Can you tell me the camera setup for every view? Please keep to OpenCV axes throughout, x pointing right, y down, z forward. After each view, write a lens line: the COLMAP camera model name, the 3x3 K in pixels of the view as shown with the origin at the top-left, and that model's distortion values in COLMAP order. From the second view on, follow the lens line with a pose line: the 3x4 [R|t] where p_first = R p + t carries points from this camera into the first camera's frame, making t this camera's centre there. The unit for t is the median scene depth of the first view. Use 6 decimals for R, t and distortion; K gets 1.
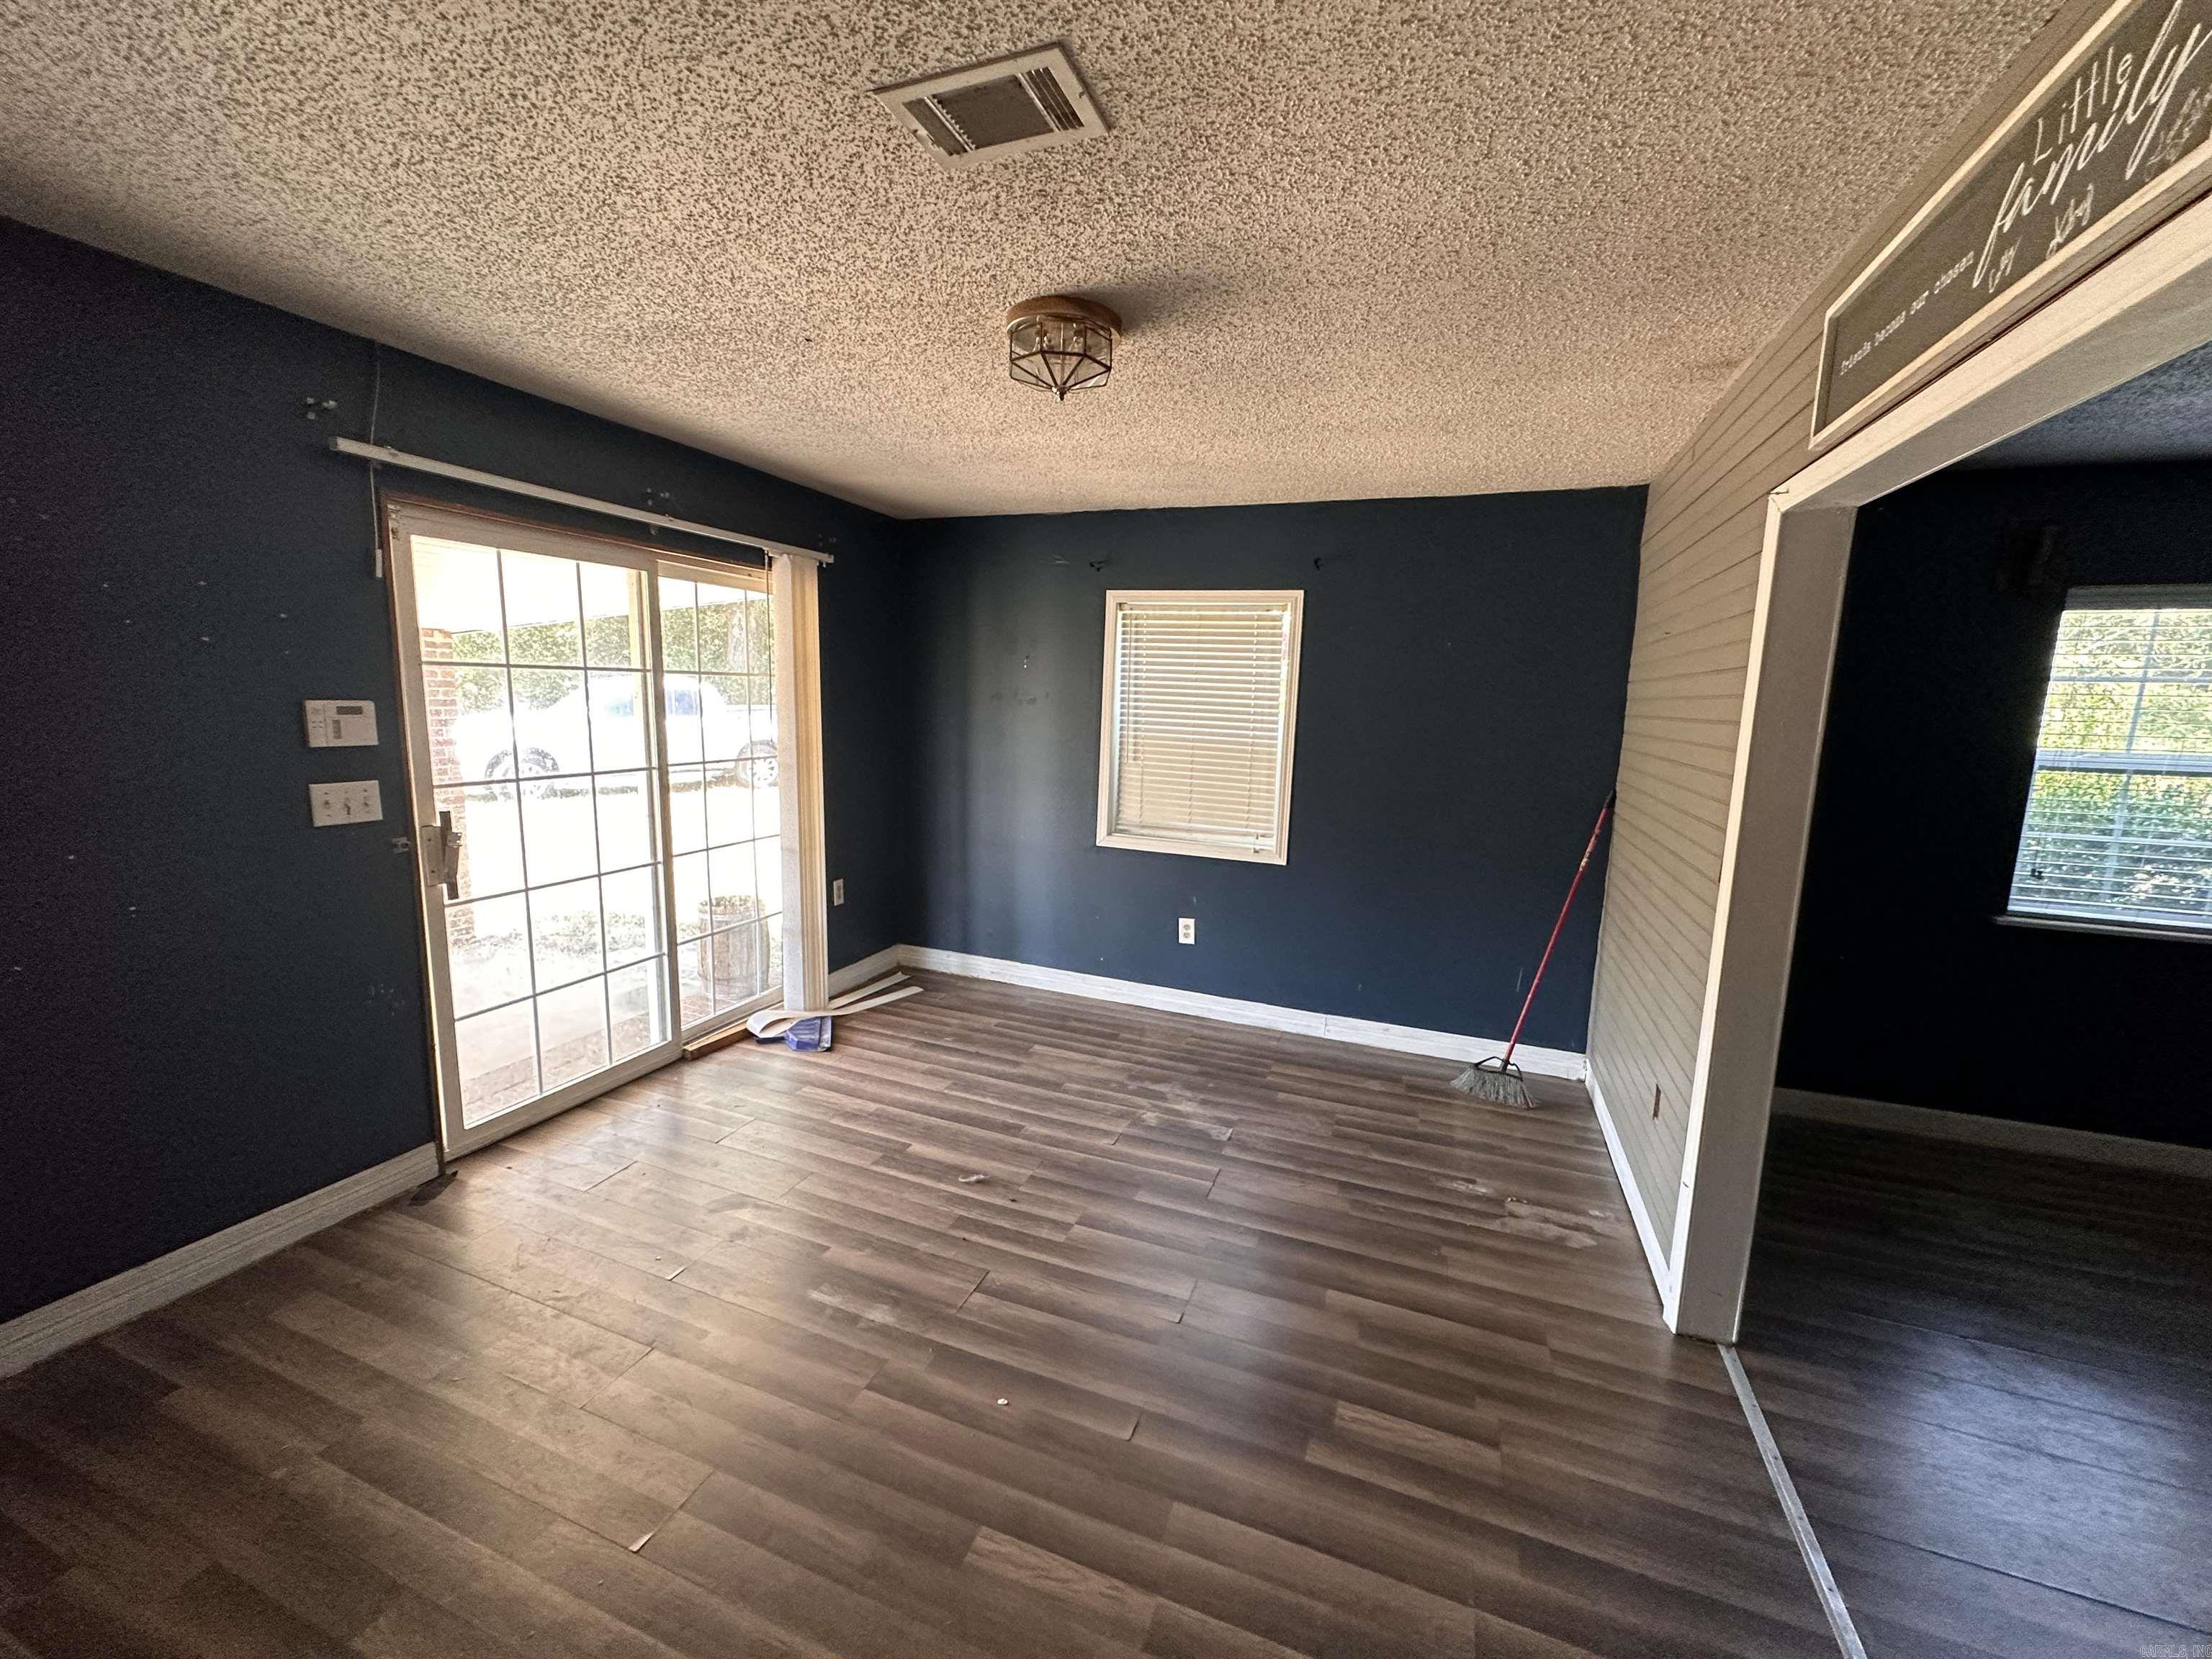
lens RADIAL K [[881.6, 0, 1098.4], [0, 881.6, 825.3], [0, 0, 1]] dist [0.018780, 0.000178]
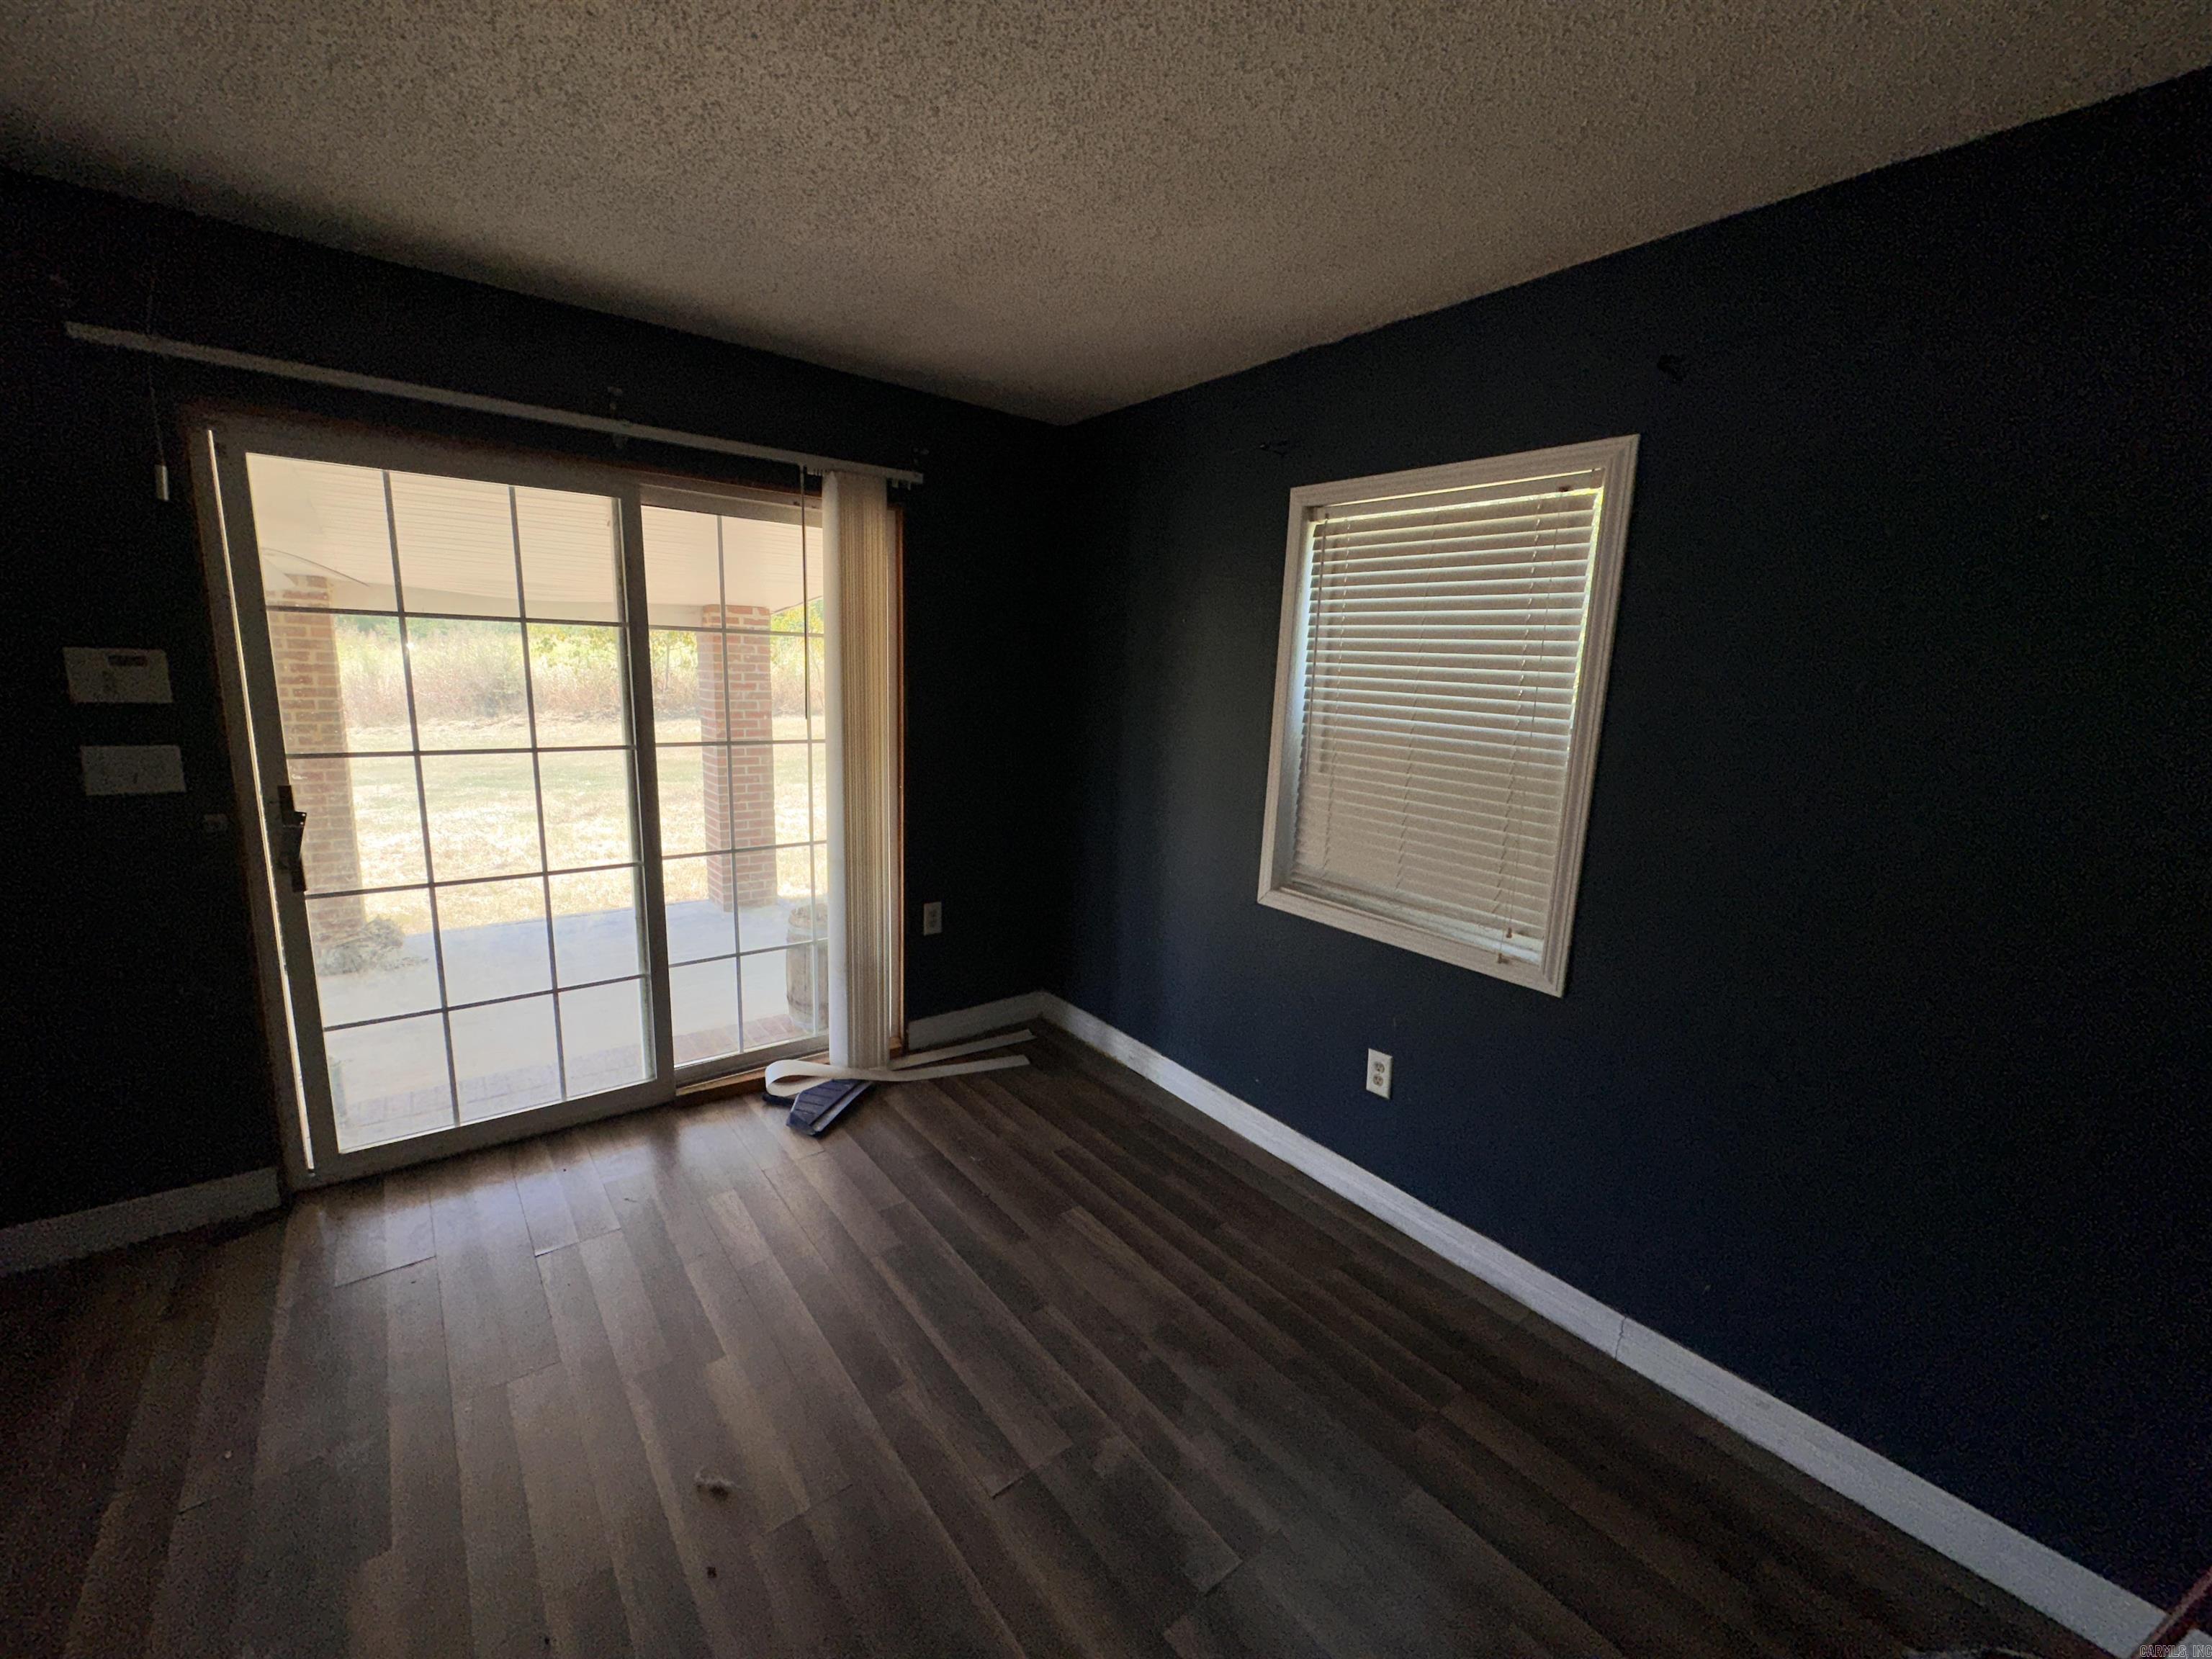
lens RADIAL K [[882.8, 0, 1104.1], [0, 882.8, 827.0], [0, 0, 1]] dist [-0.000387, 0.000909]
pose [[0.865970, 0.091099, -0.491728, 0.243523], [-0.085247, 0.995767, 0.034353, -0.050489], [0.492776, 0.012169, 0.870071, 0.465280]]
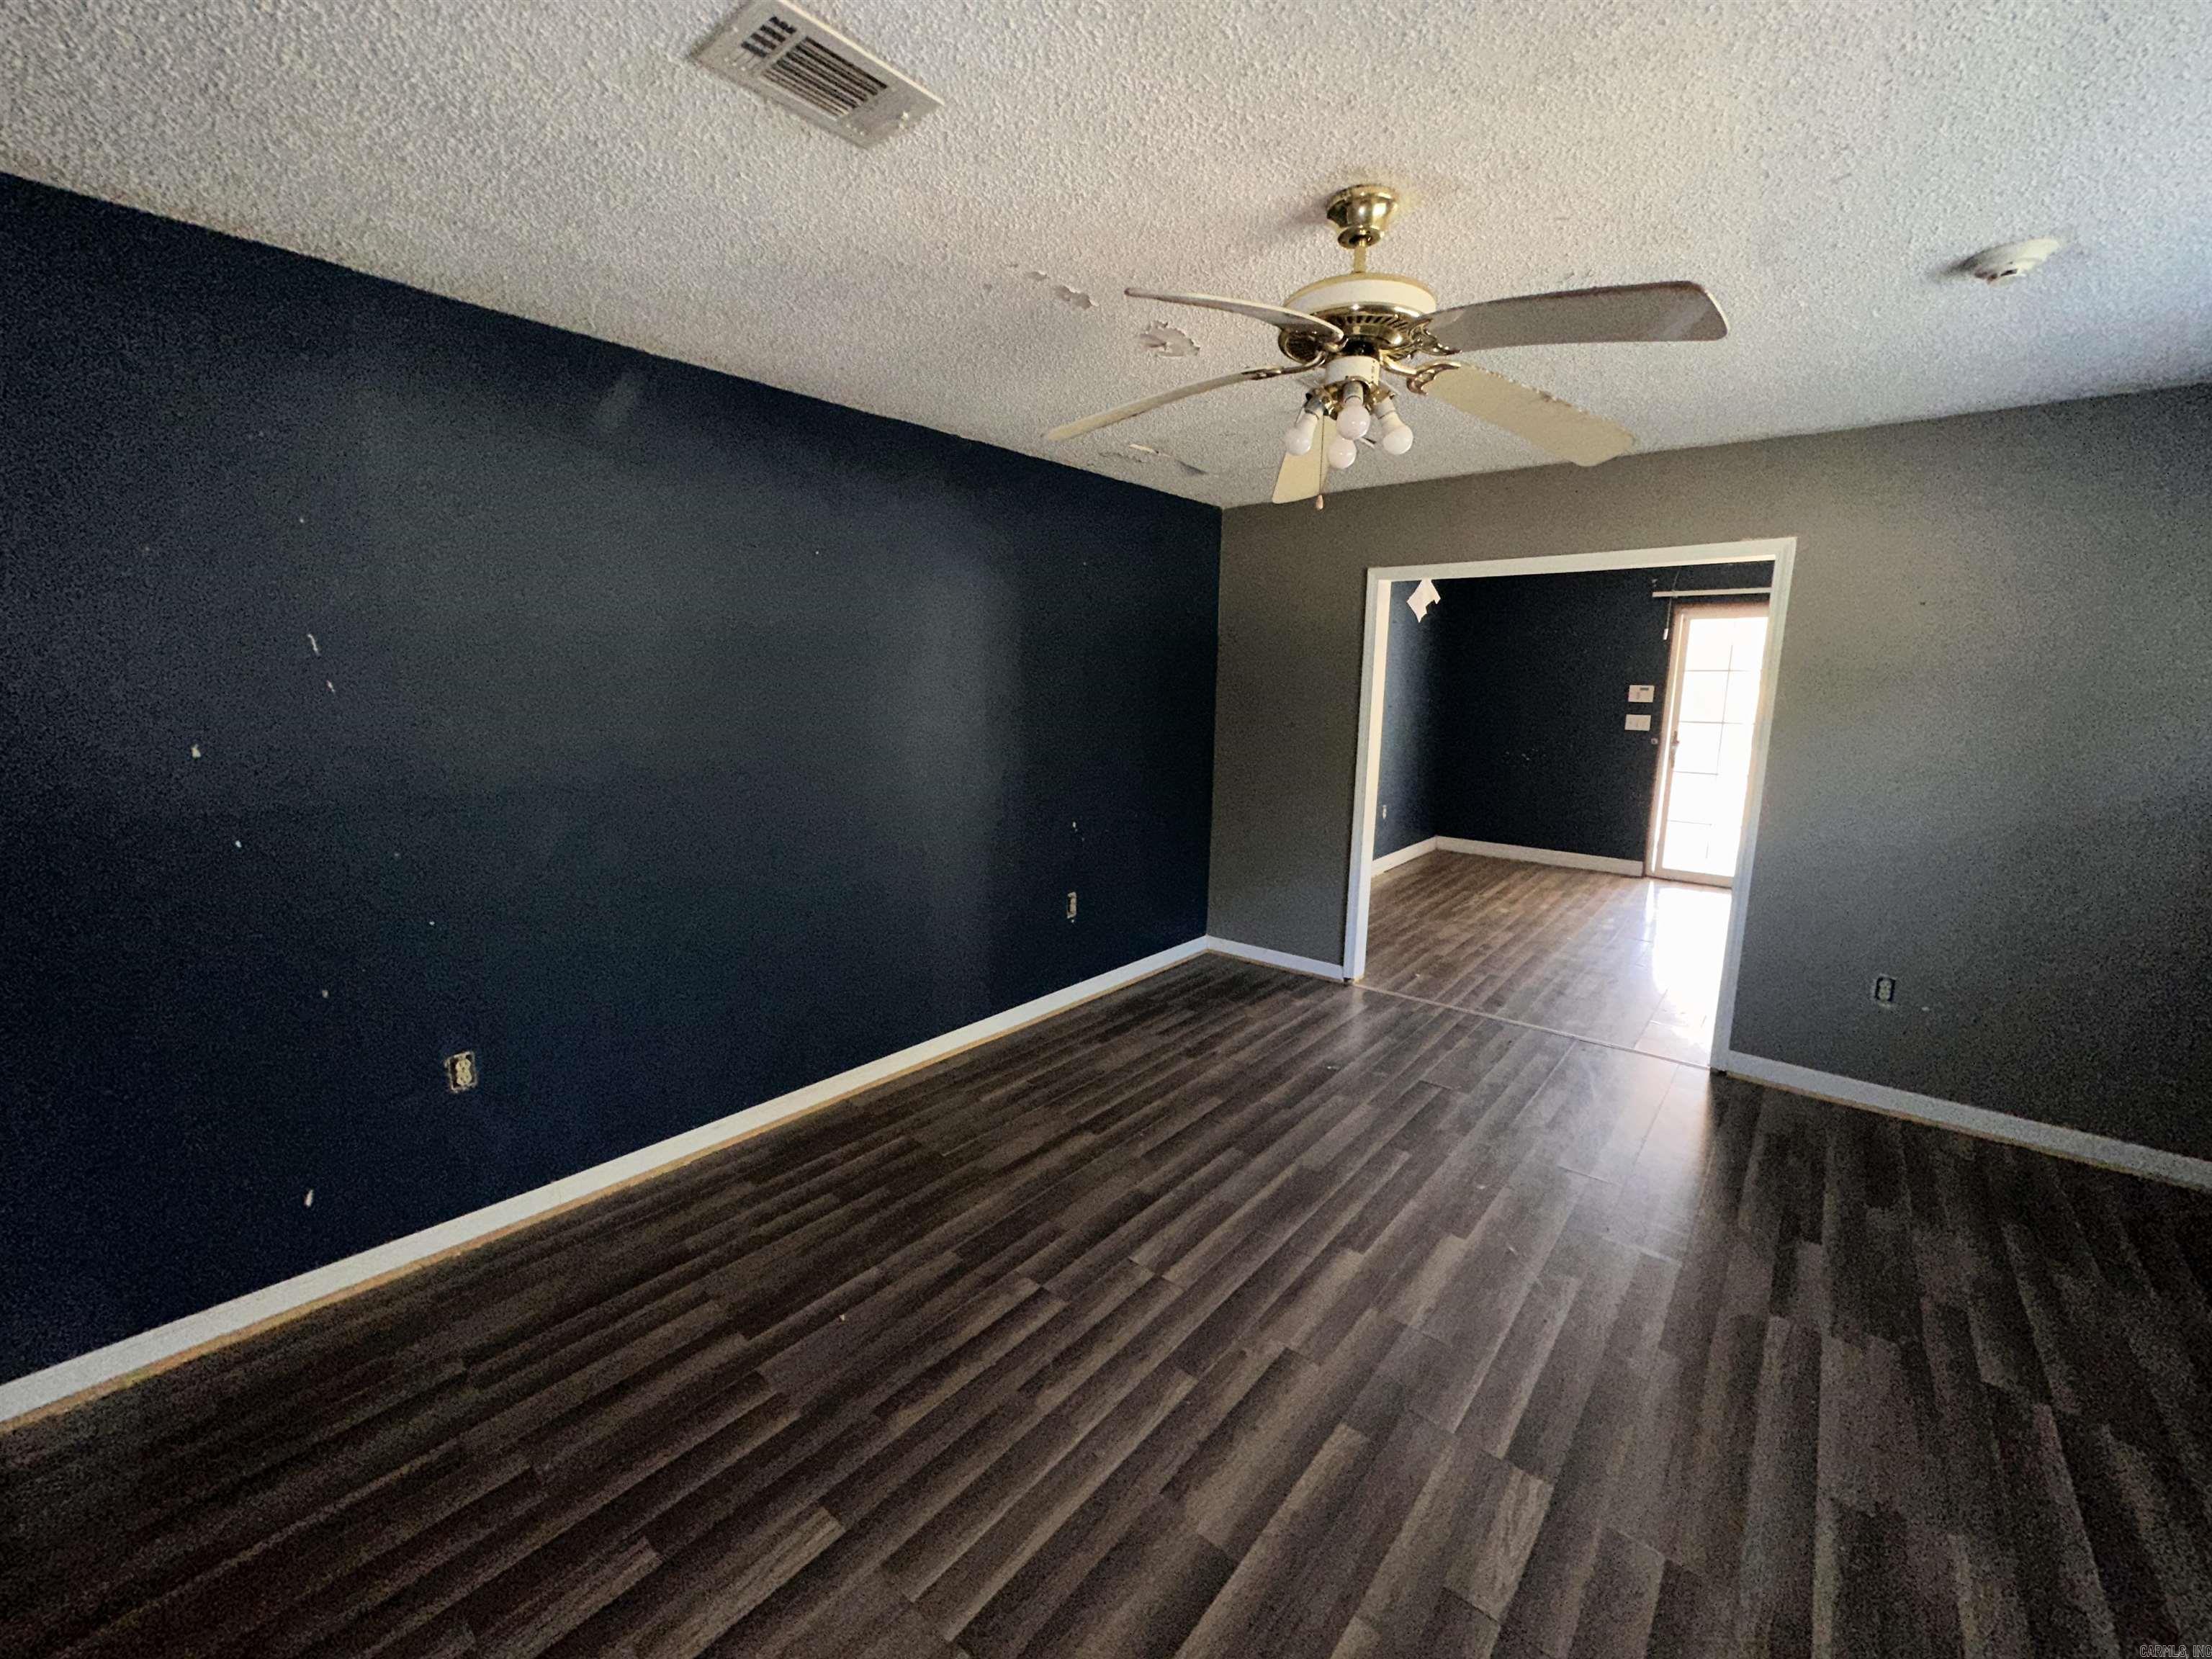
lens RADIAL K [[882.8, 0, 1104.1], [0, 882.8, 827.0], [0, 0, 1]] dist [-0.000387, 0.000909]
pose [[-0.320337, 0.128320, -0.938572, 1.469084], [-0.162620, 0.968626, 0.187932, 0.027655], [0.933241, 0.212832, -0.289420, 0.205680]]
